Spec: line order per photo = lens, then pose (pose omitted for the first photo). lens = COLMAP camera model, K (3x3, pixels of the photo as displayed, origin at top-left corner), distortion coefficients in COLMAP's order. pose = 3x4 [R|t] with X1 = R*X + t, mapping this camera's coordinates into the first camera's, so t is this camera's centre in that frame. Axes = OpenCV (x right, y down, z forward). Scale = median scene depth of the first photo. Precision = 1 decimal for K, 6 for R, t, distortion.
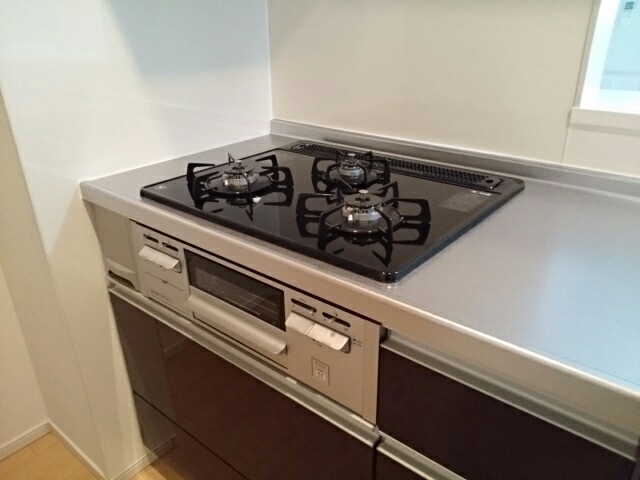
lens RADIAL K [[495.9, 0, 318.6], [0, 495.9, 239.8], [0, 0, 1]] dist [0.013163, -0.003515]
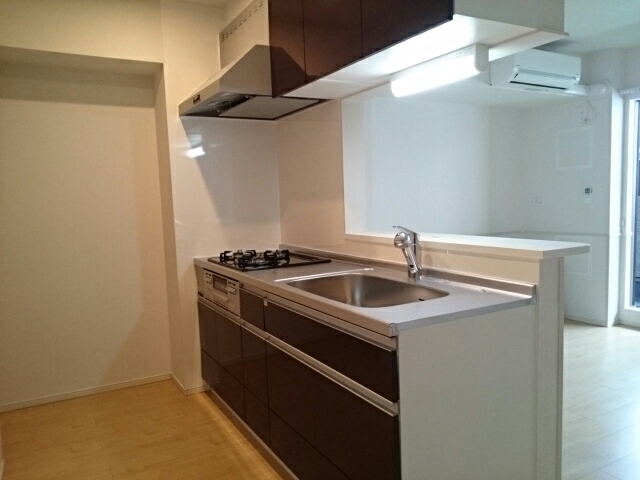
lens RADIAL K [[495.9, 0, 320.7], [0, 495.9, 240.9], [0, 0, 1]] dist [0.013163, -0.003515]
pose [[0.934221, 0.015325, -0.356365, 1.211301], [-0.130548, 0.944448, -0.301621, 0.554568], [0.331946, 0.328304, 0.884324, -1.307939]]
